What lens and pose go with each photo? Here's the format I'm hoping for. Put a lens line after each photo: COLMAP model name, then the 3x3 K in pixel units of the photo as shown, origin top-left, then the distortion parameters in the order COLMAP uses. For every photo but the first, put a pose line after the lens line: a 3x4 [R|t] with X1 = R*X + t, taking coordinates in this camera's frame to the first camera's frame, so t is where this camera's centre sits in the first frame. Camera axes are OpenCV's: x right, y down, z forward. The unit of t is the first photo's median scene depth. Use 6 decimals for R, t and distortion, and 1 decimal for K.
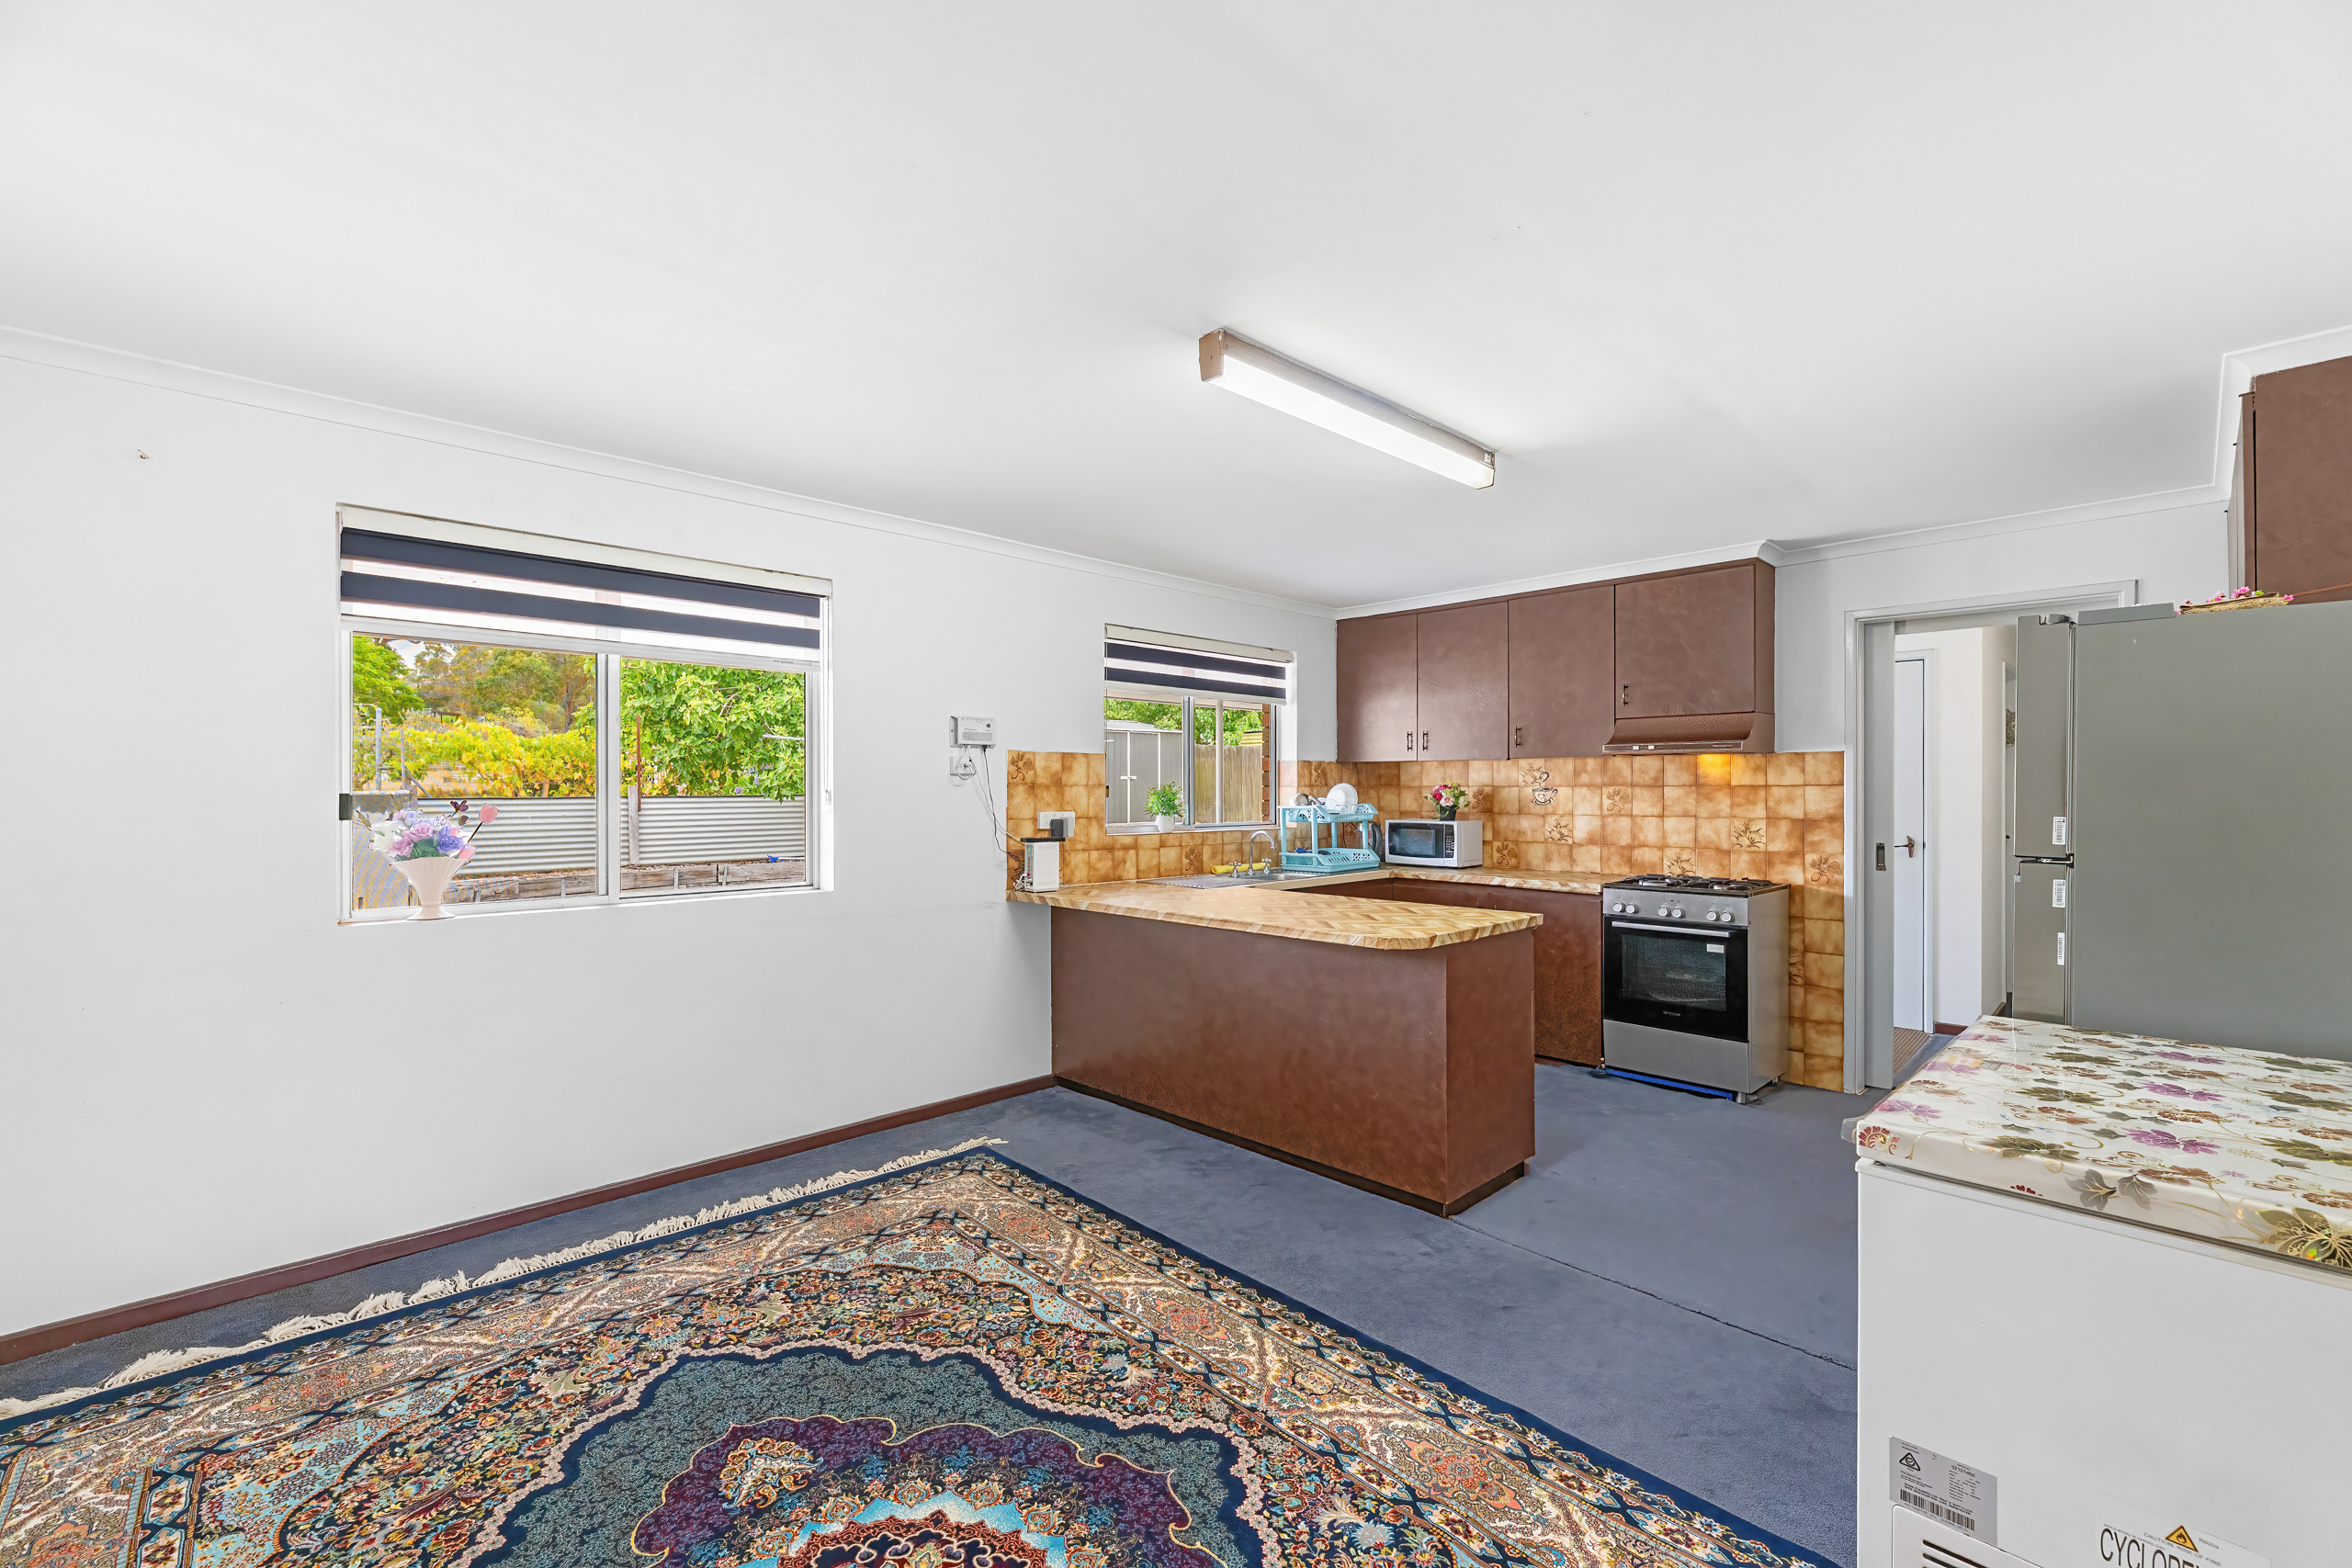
lens RADIAL K [[992.6, 0, 1243.5], [0, 992.6, 798.7], [0, 0, 1]] dist [-0.004329, -0.001178]
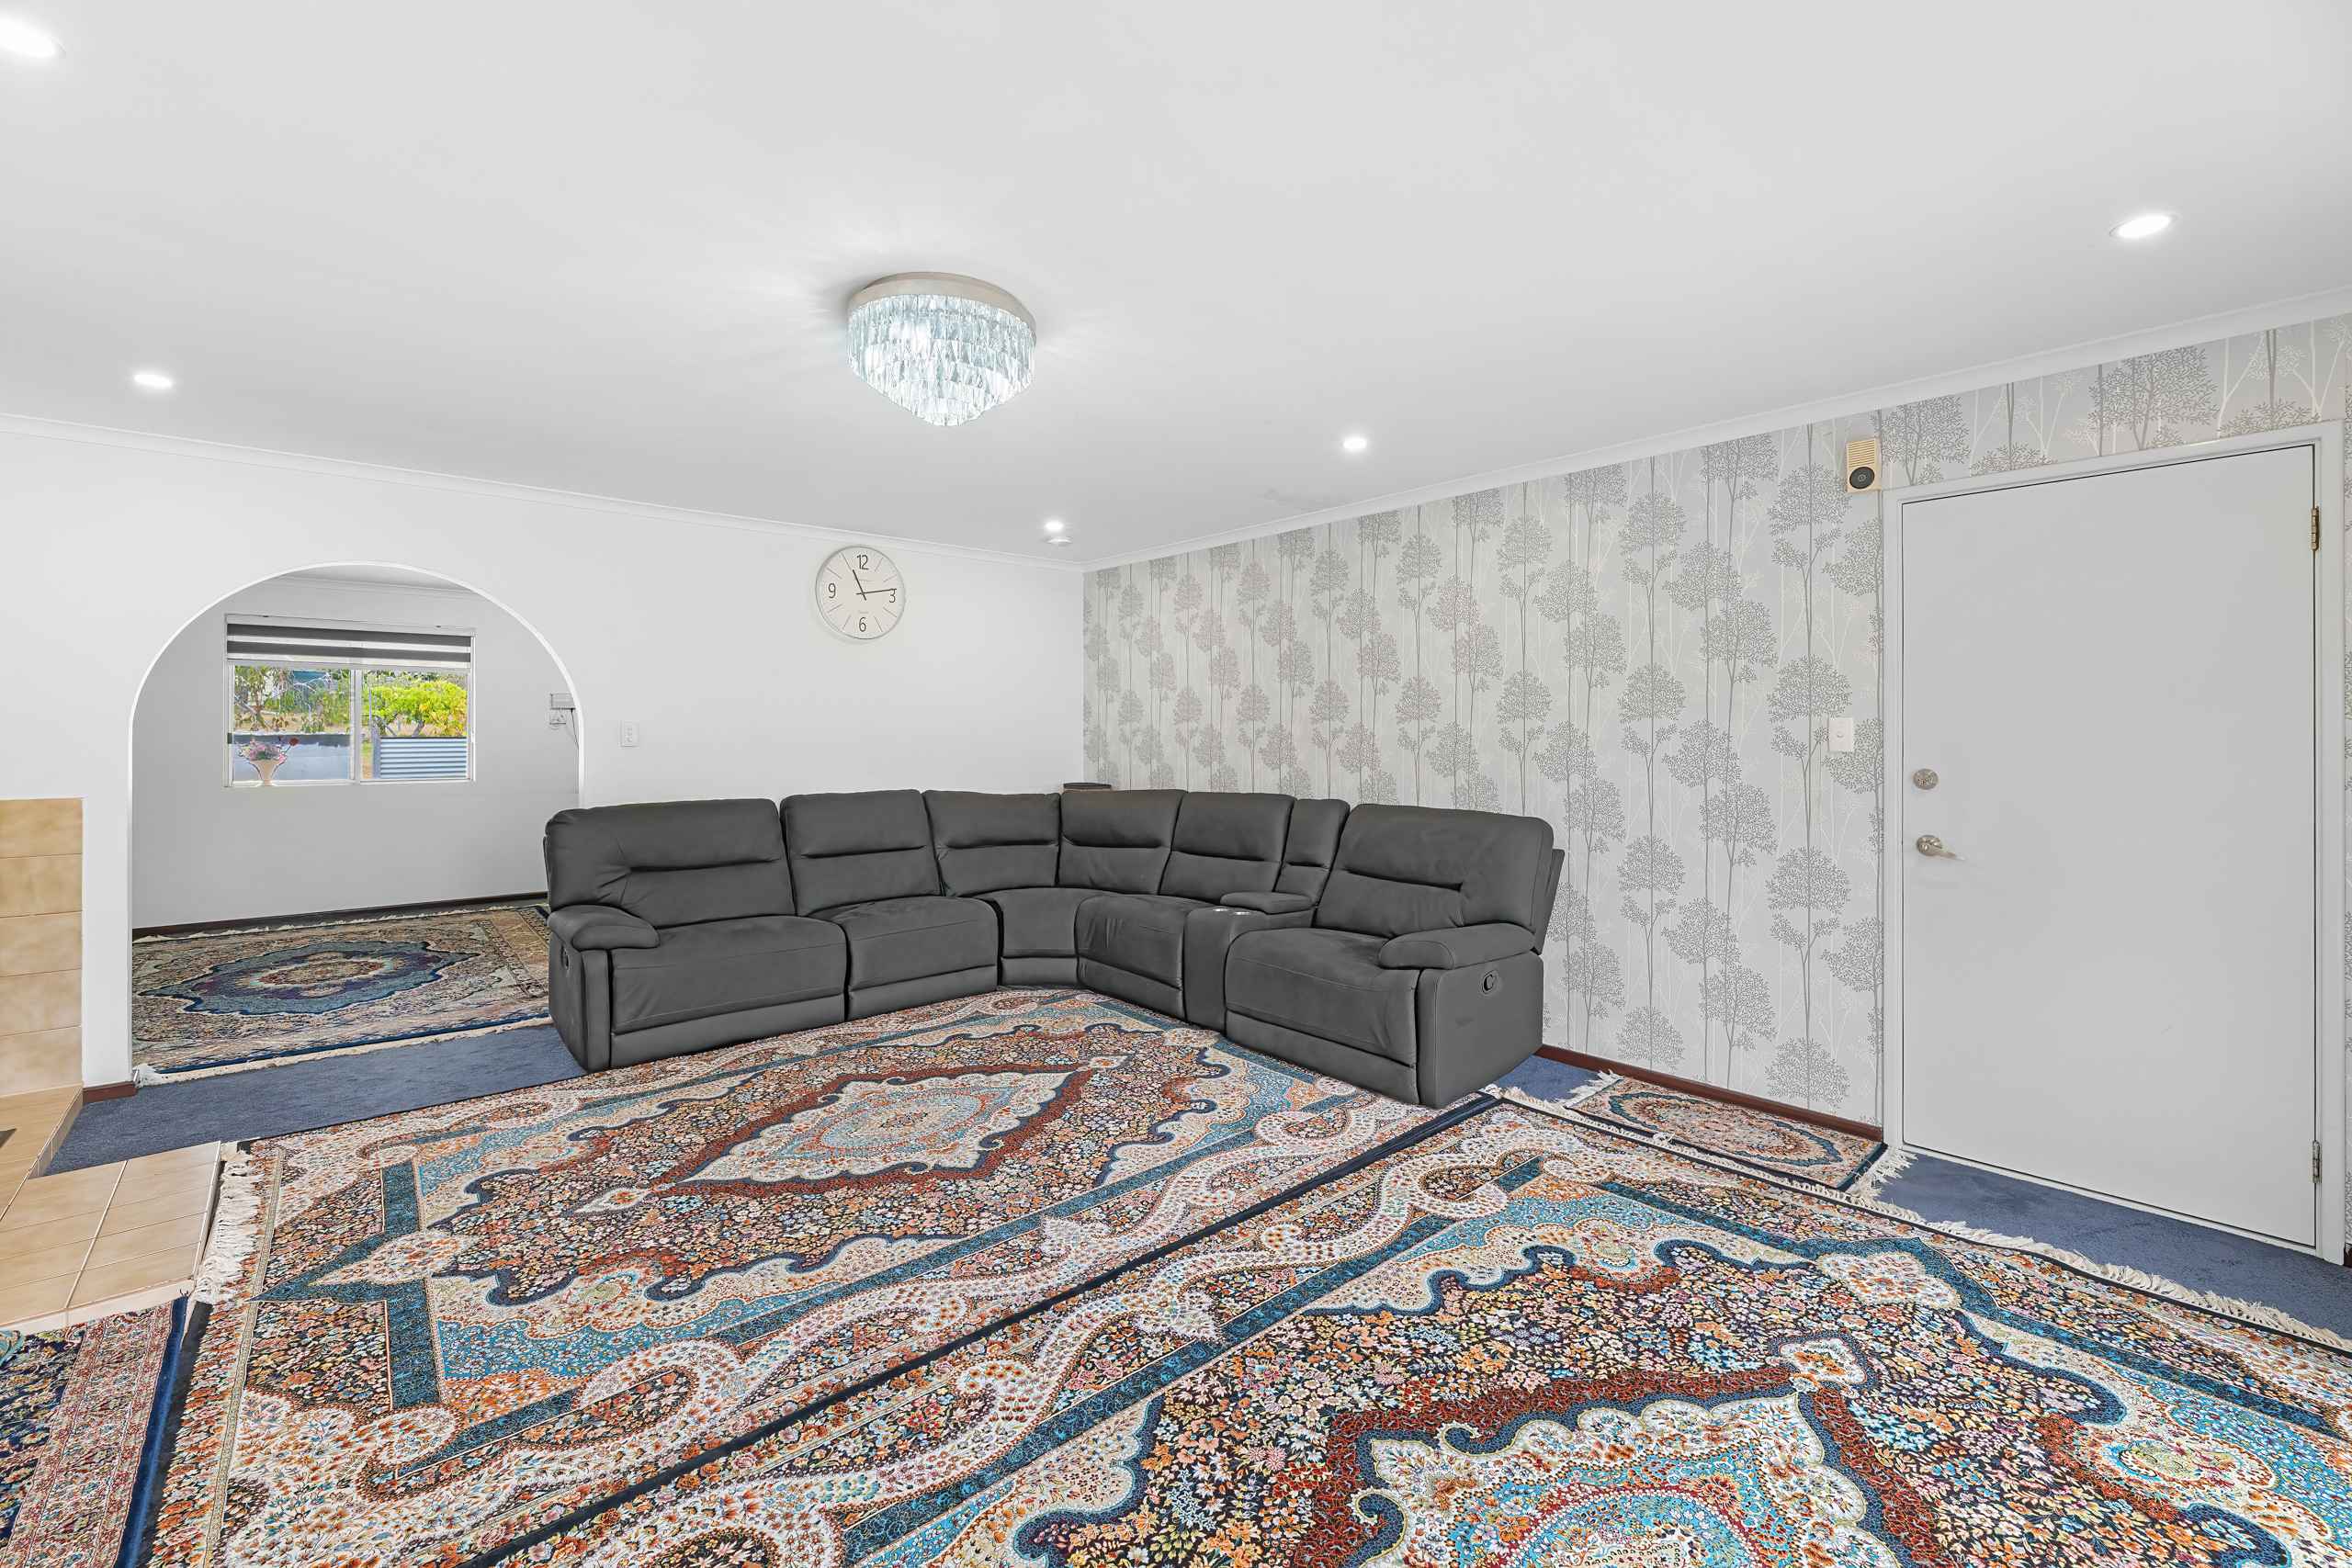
lens RADIAL K [[992.6, 0, 1186.0], [0, 992.6, 738.0], [0, 0, 1]] dist [-0.004329, -0.001178]
pose [[0.998078, 0.001935, -0.061932, 1.402794], [-0.002061, 0.999996, -0.001979, 0.004301], [0.061928, 0.002103, 0.998078, -1.123353]]
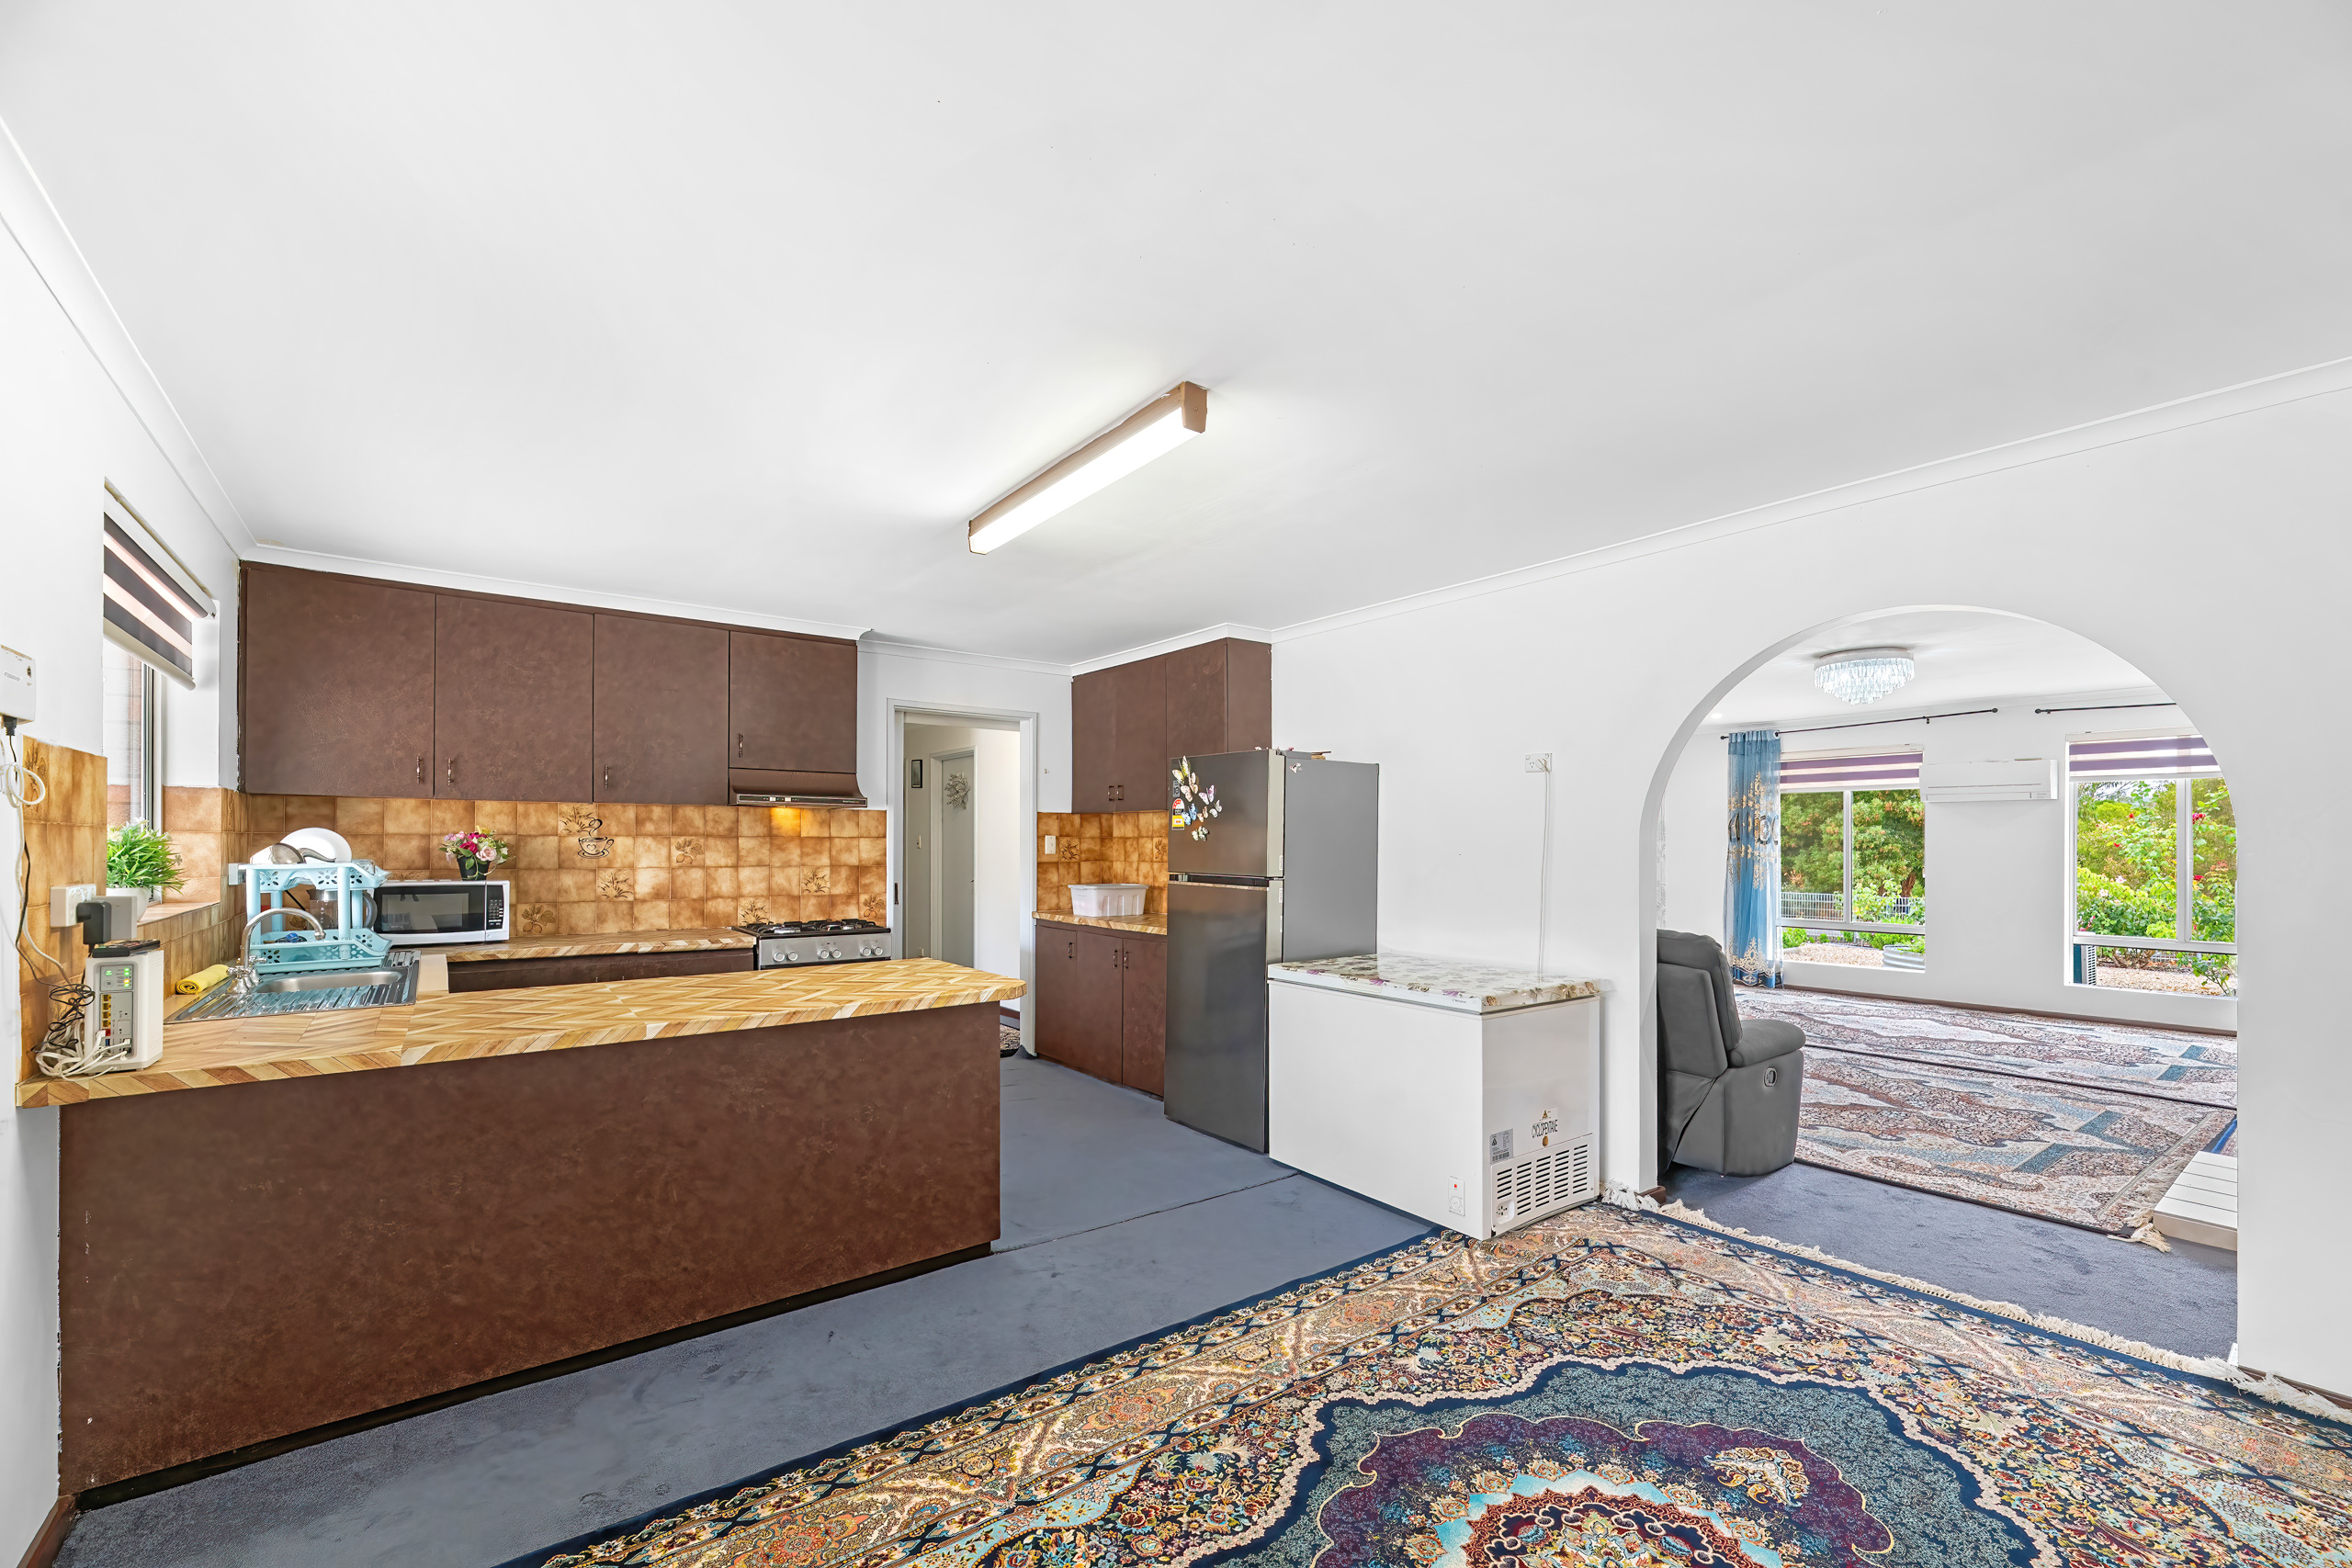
lens RADIAL K [[992.6, 0, 1118.6], [0, 992.6, 846.2], [0, 0, 1]] dist [-0.004329, -0.001178]
pose [[0.157123, -0.001070, 0.987578, -0.542699], [0.005857, 0.999983, 0.000151, -0.001077], [-0.987562, 0.005760, 0.157126, 0.481376]]
